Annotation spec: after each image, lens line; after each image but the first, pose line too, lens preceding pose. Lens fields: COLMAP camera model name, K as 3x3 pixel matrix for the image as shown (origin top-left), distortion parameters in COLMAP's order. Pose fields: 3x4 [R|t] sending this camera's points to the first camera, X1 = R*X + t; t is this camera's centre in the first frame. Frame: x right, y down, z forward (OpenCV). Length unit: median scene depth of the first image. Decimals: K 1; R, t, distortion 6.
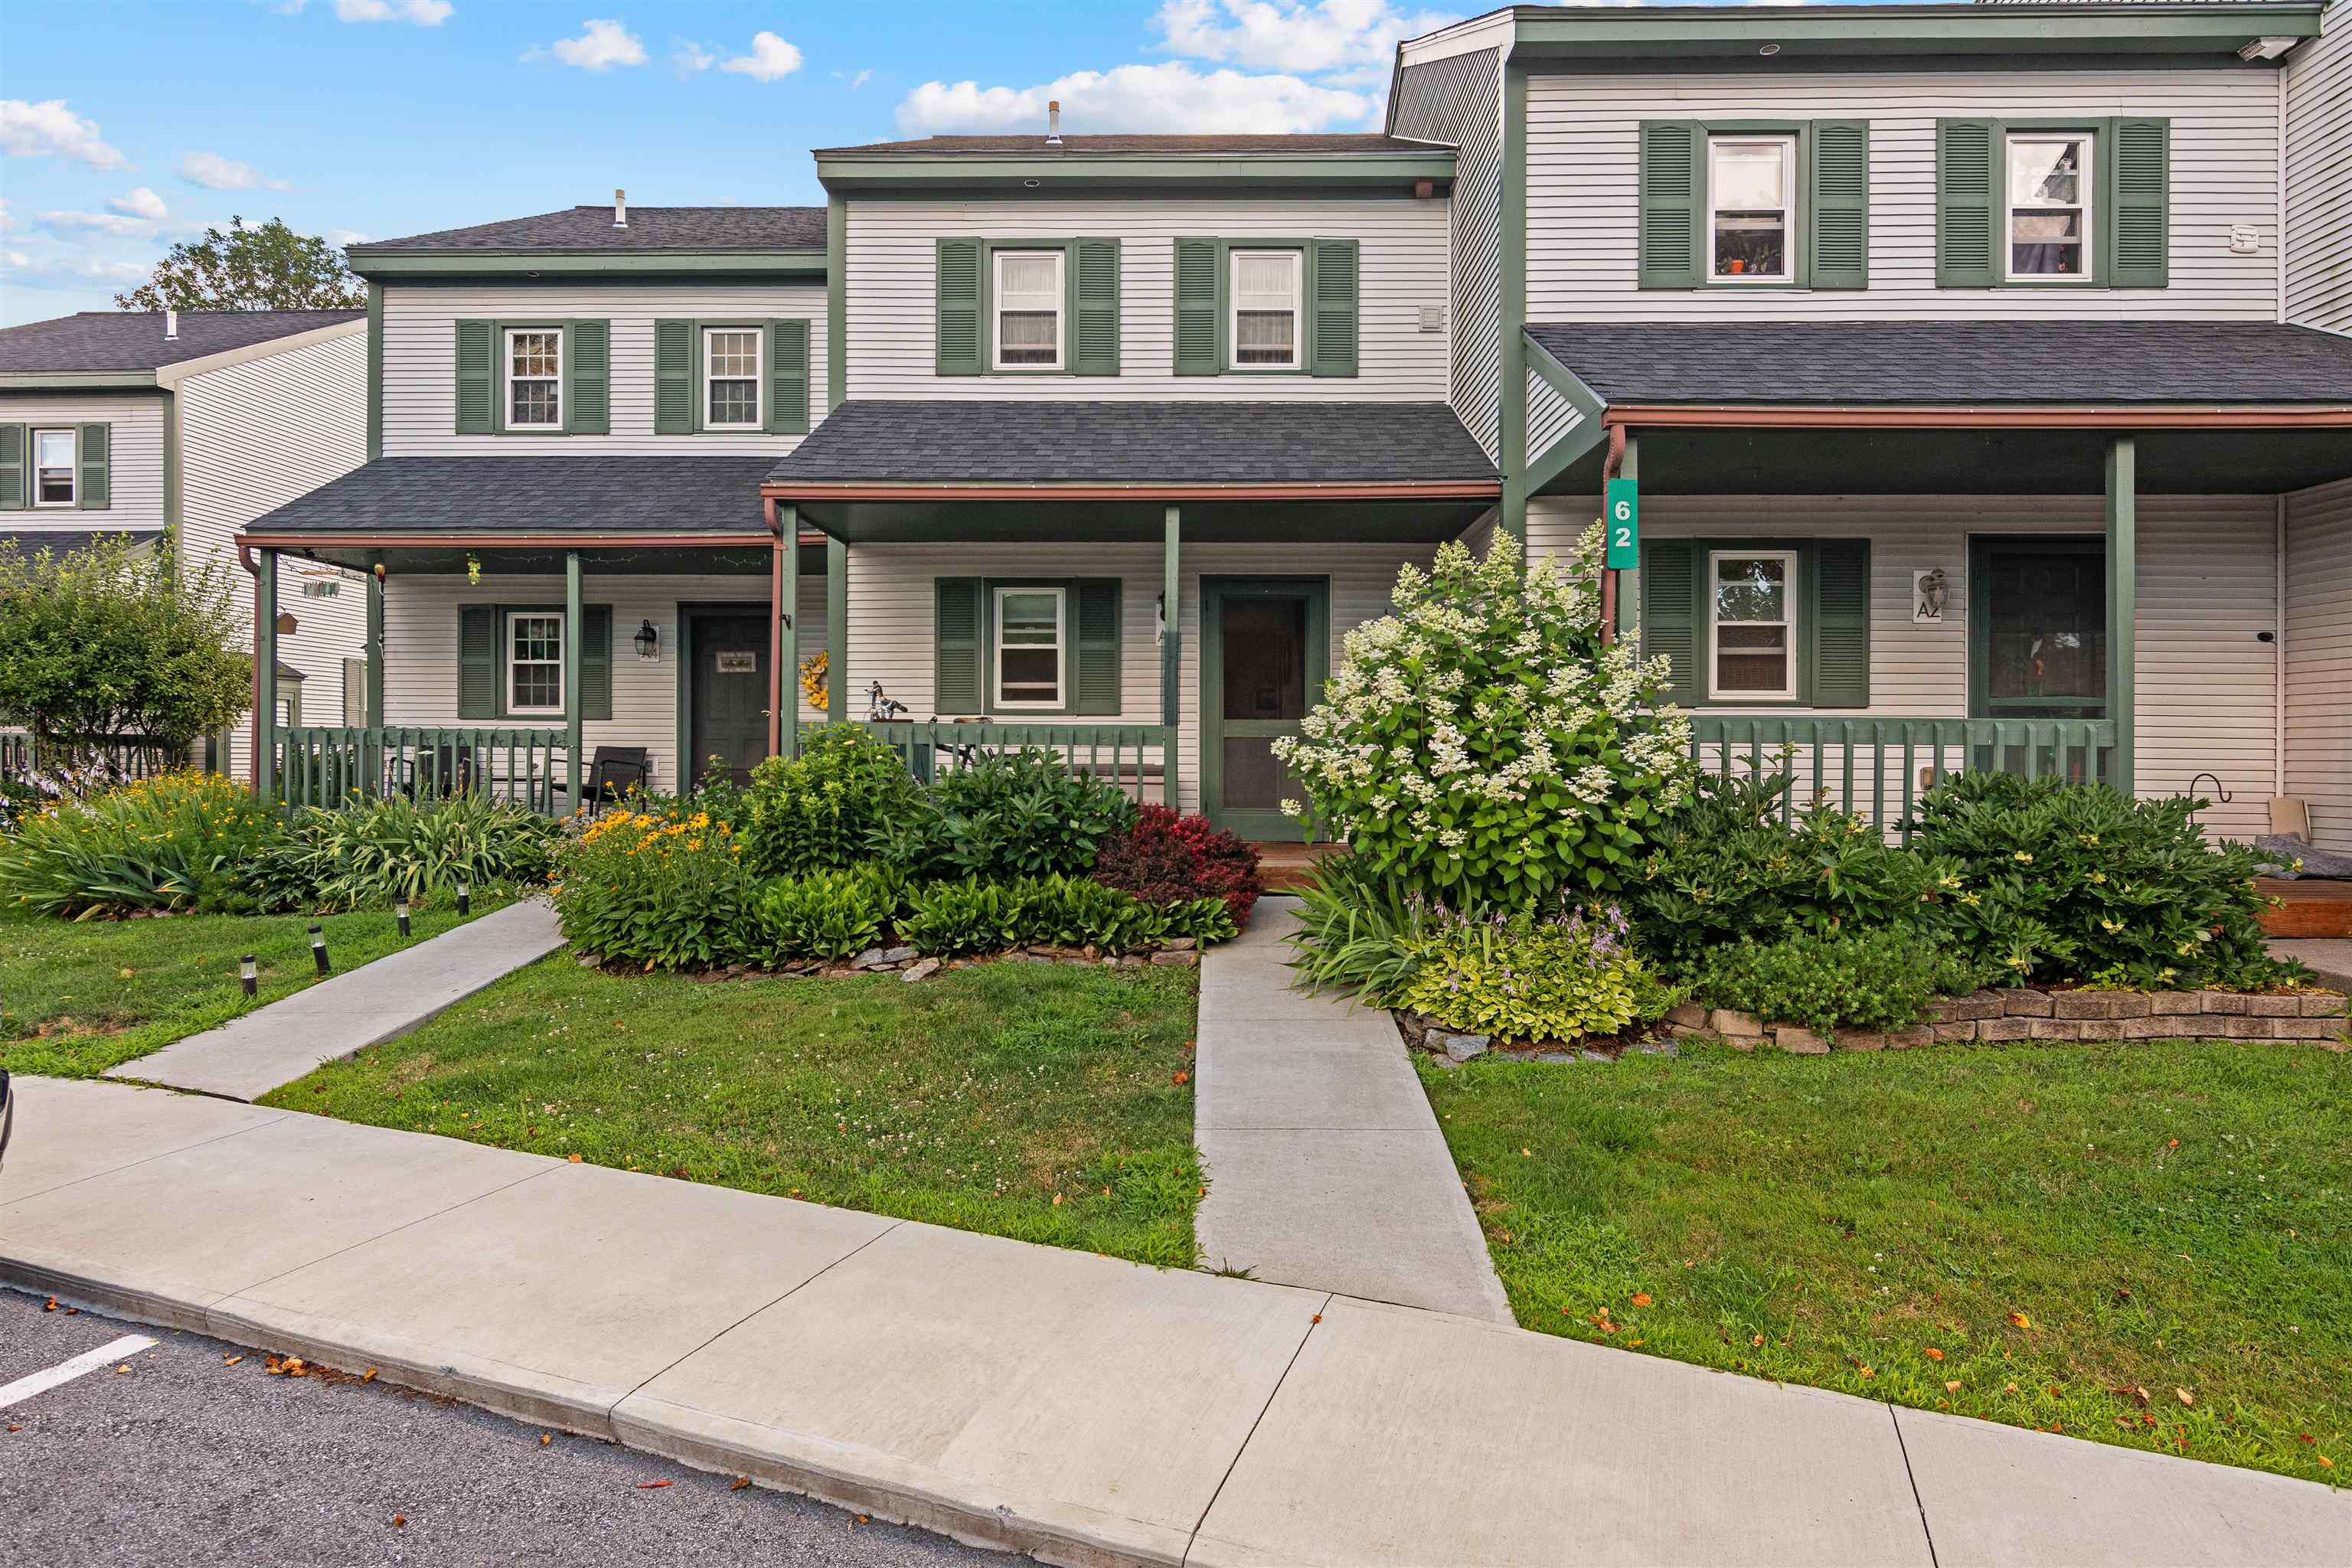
lens RADIAL K [[1300.6, 0, 1171.2], [0, 1300.6, 774.6], [0, 0, 1]] dist [-0.001566, -0.002001]
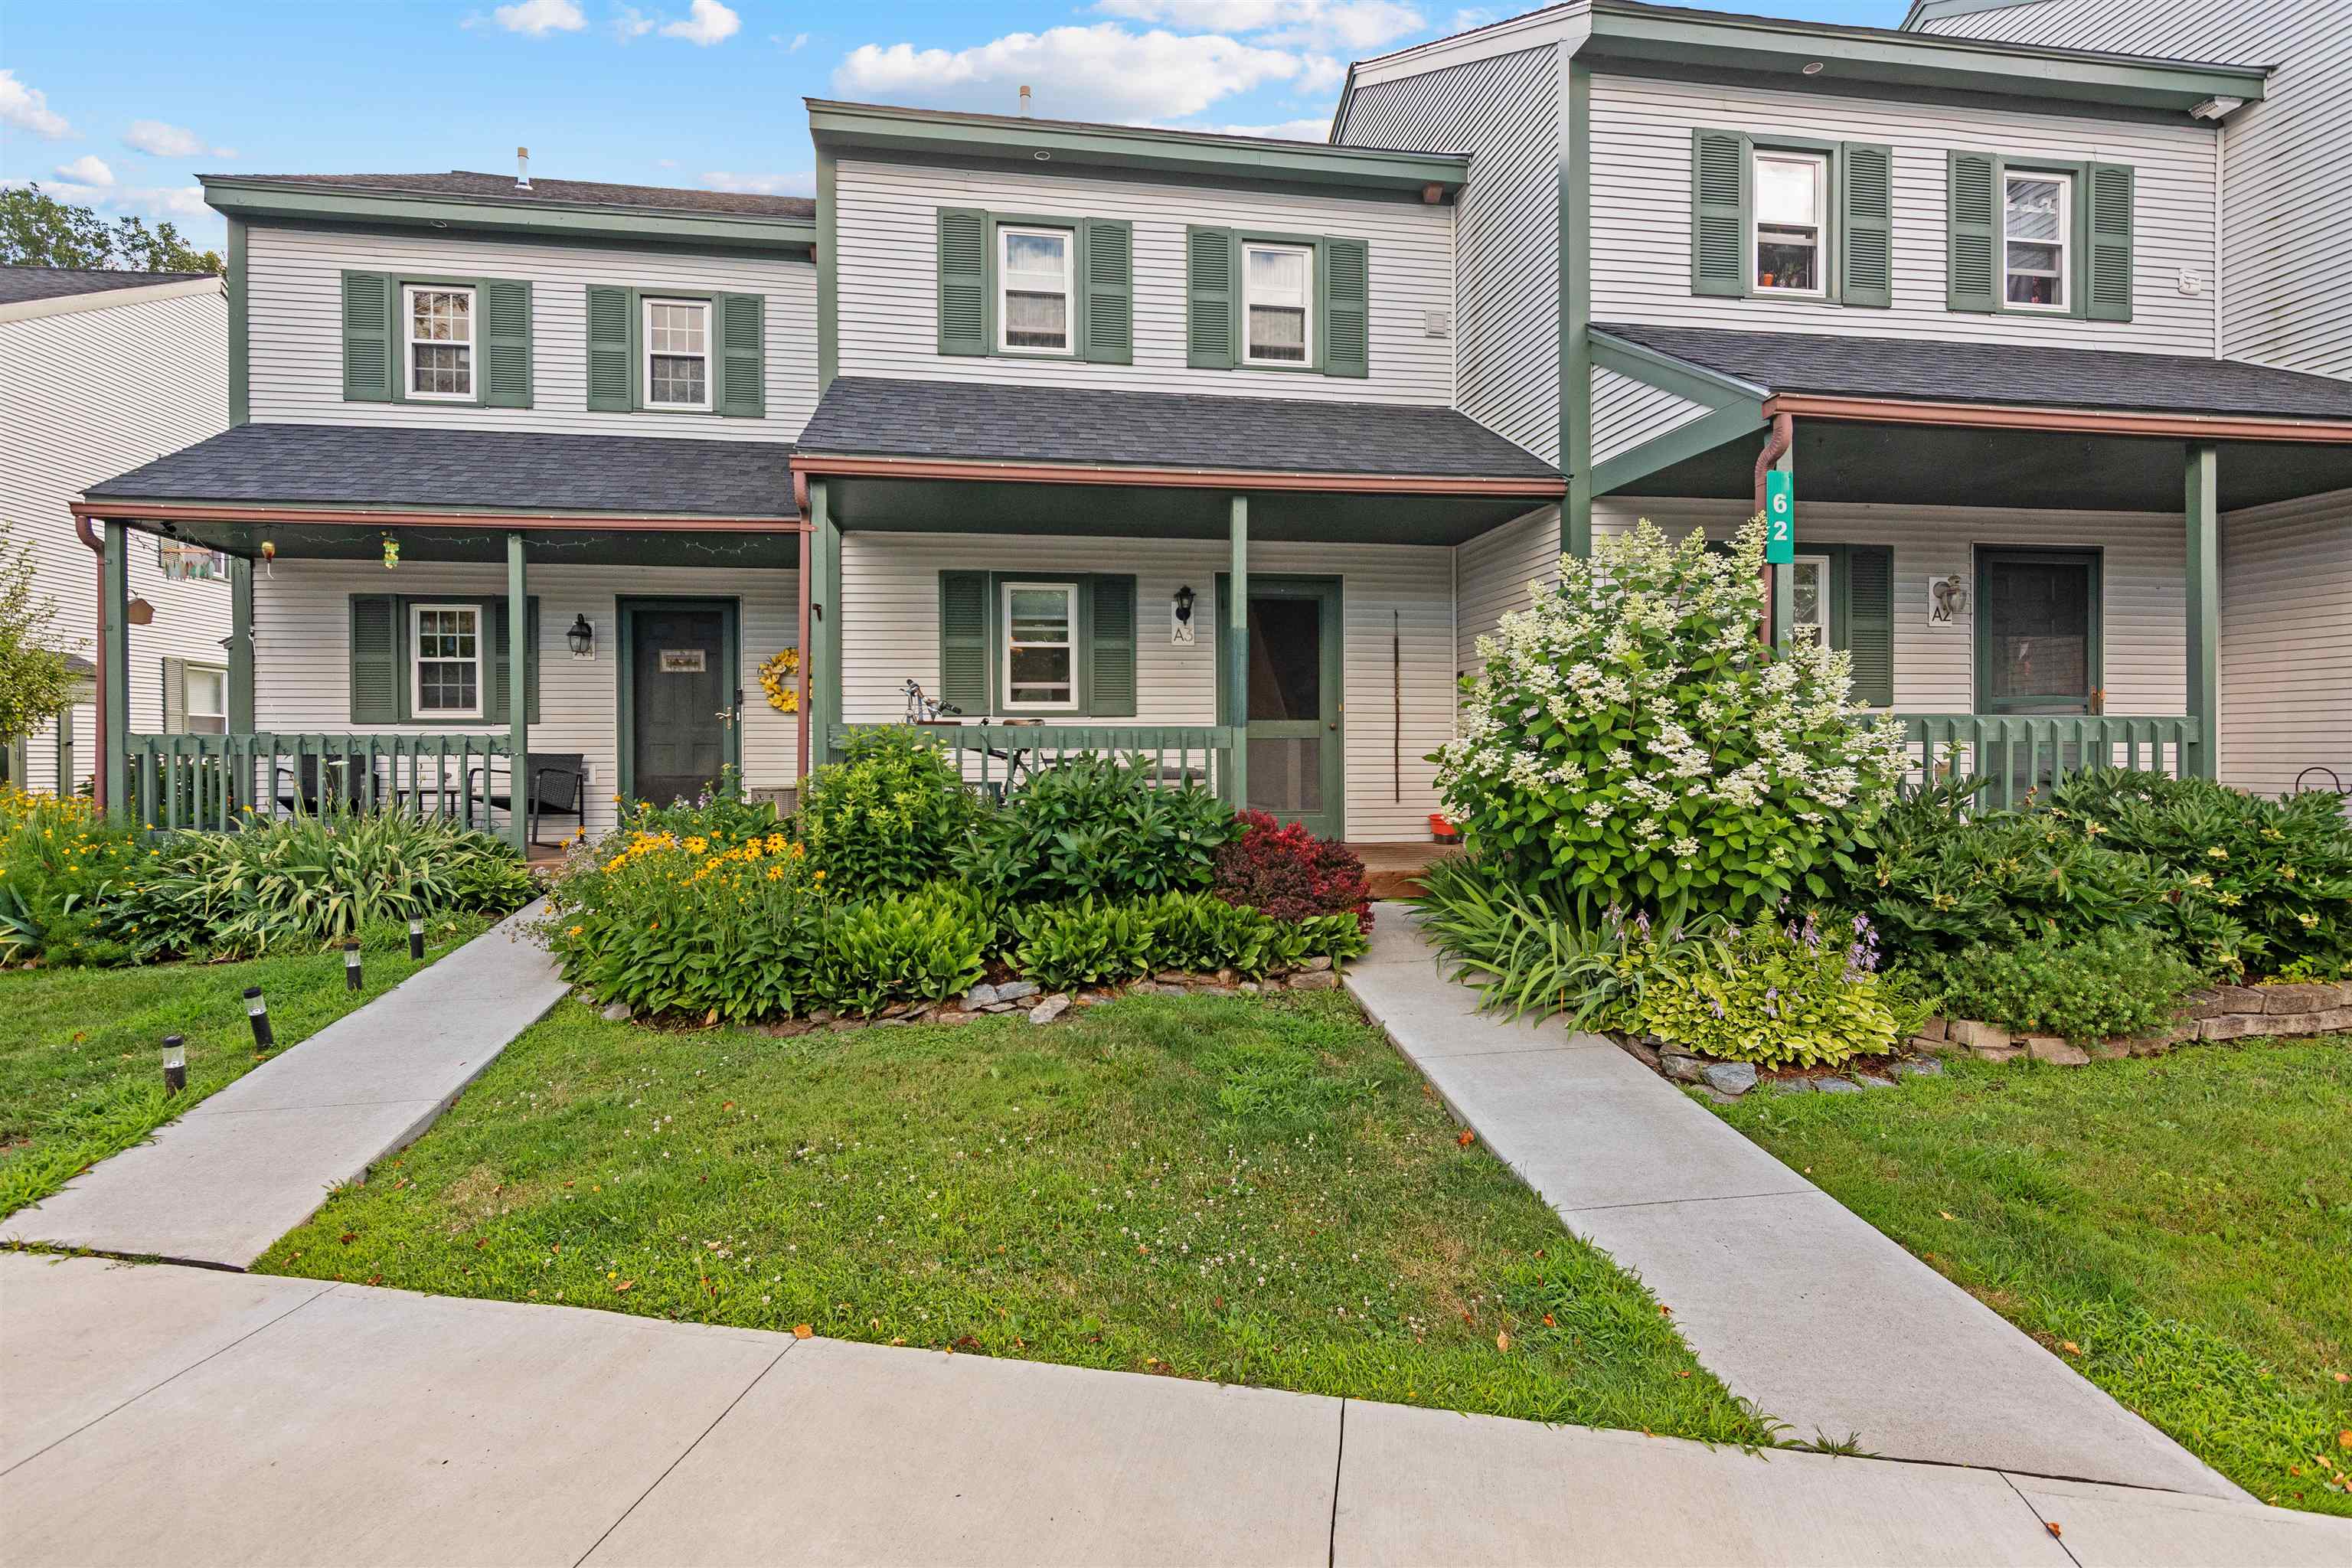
lens RADIAL K [[1151.1, 0, 1172.8], [0, 1151.1, 772.1], [0, 0, 1]] dist [-0.000120, 0.001060]
pose [[0.983212, -0.012603, 0.182031, -0.203098], [0.012156, 0.999920, 0.003572, -0.008279], [-0.182062, -0.001299, 0.983286, 0.184047]]
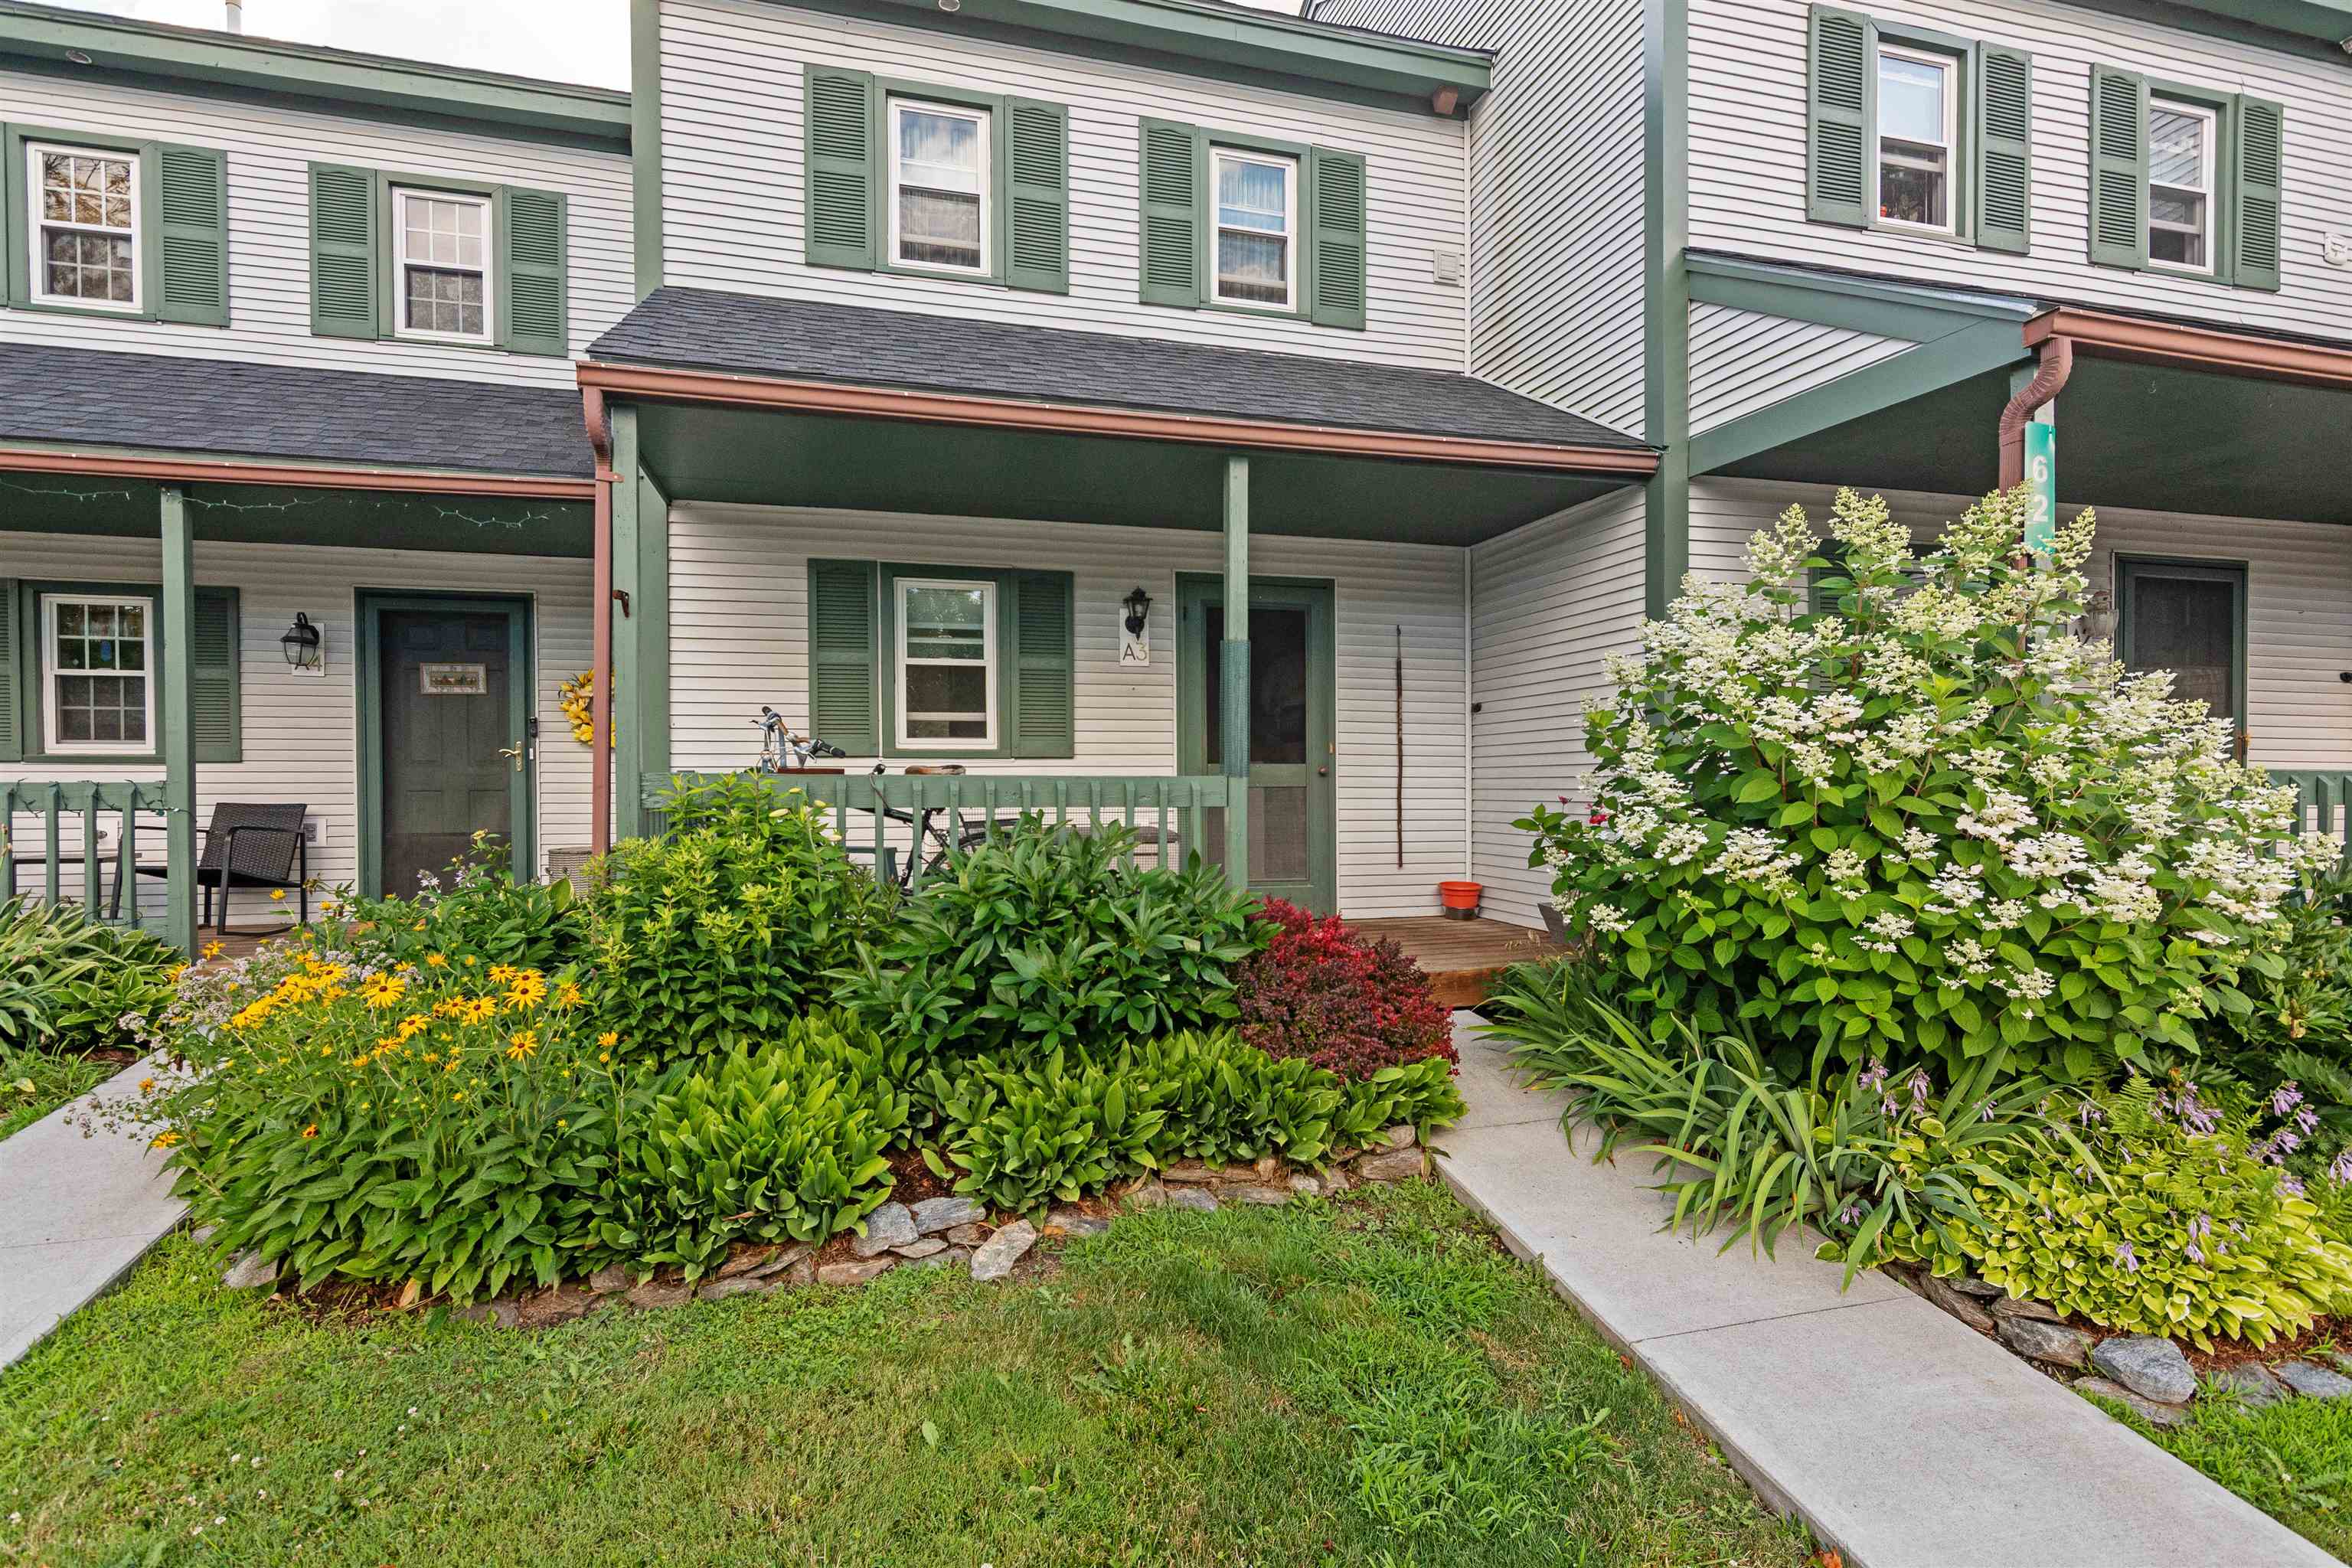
lens RADIAL K [[1149.9, 0, 1167.9], [0, 1149.9, 808.3], [0, 0, 1]] dist [0.000070, 0.001069]
pose [[0.957032, -0.013569, 0.289666, -0.213184], [0.011122, 0.999887, 0.010092, -0.027735], [-0.289770, -0.006437, 0.957075, 0.432503]]
